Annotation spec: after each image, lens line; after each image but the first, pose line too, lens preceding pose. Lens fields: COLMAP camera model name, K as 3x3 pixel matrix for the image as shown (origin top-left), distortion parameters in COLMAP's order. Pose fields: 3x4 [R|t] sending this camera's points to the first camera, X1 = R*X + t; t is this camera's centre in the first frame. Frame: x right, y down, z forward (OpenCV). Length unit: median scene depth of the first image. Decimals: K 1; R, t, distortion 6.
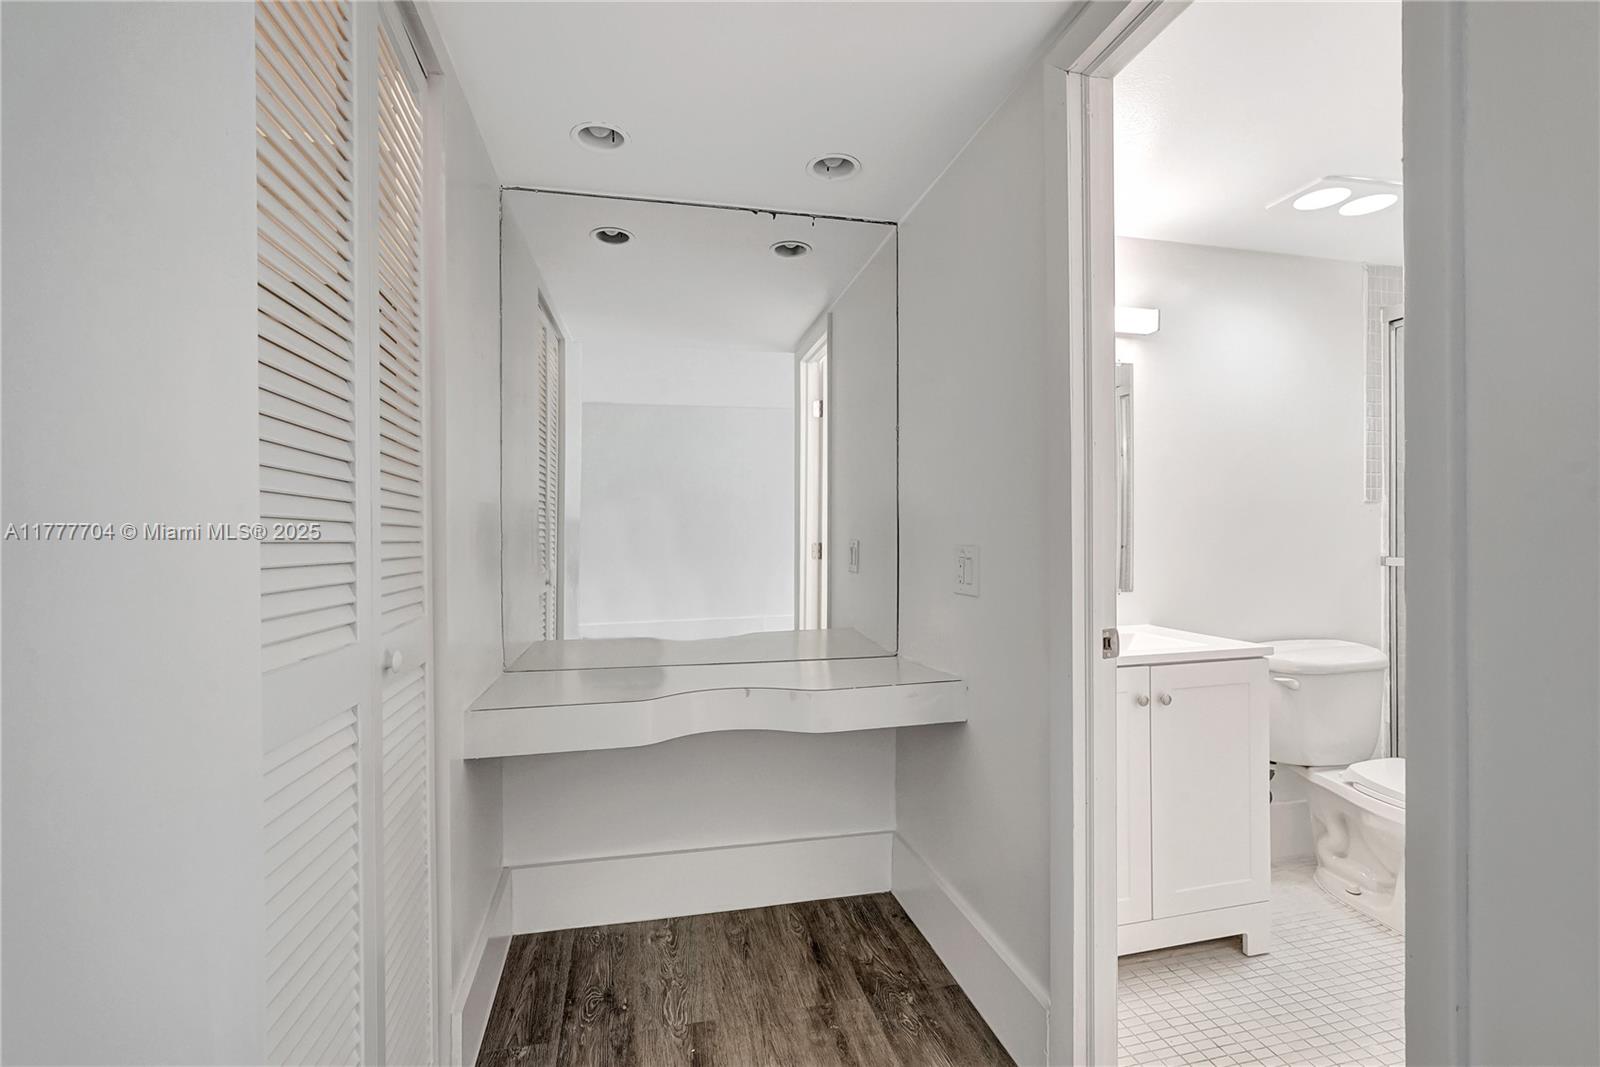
lens RADIAL K [[717.9, 0, 791.0], [0, 717.9, 528.9], [0, 0, 1]] dist [-0.009833, 0.005743]
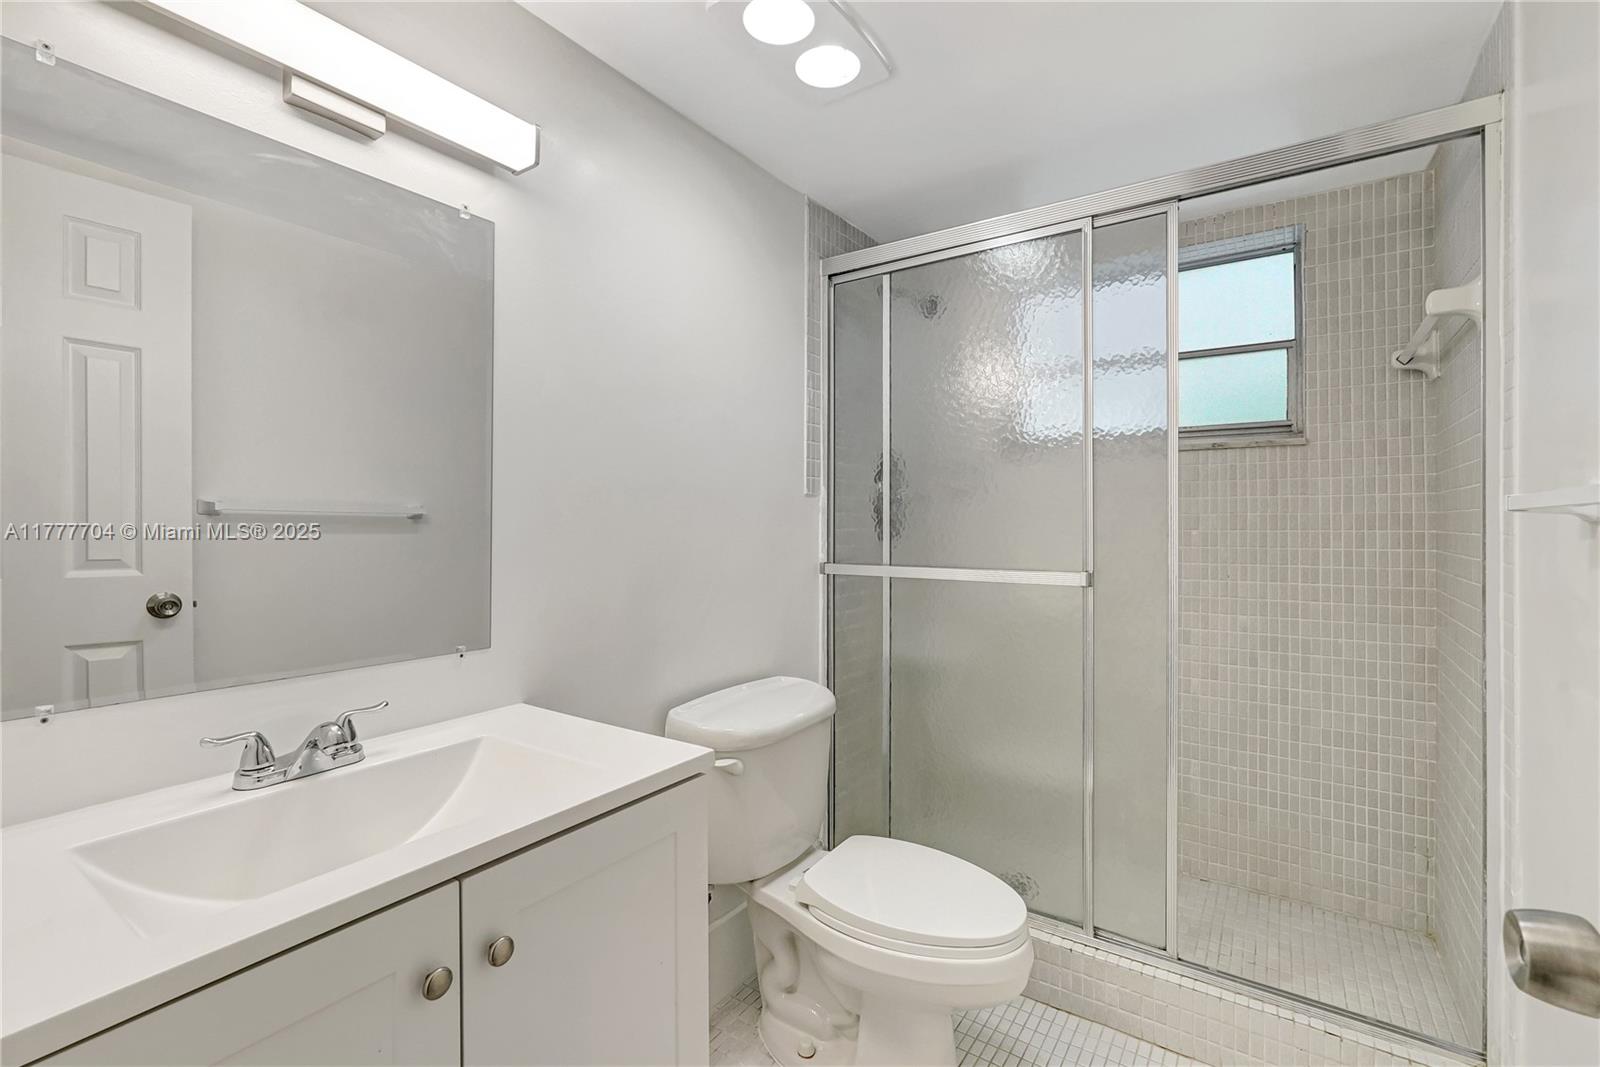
lens RADIAL K [[717.9, 0, 799.1], [0, 717.9, 523.8], [0, 0, 1]] dist [-0.009833, 0.005743]
pose [[0.747724, 0.001194, 0.664009, 0.265915], [-0.003527, 0.999991, 0.002174, -0.006677], [-0.664000, -0.003968, 0.747722, 0.405652]]
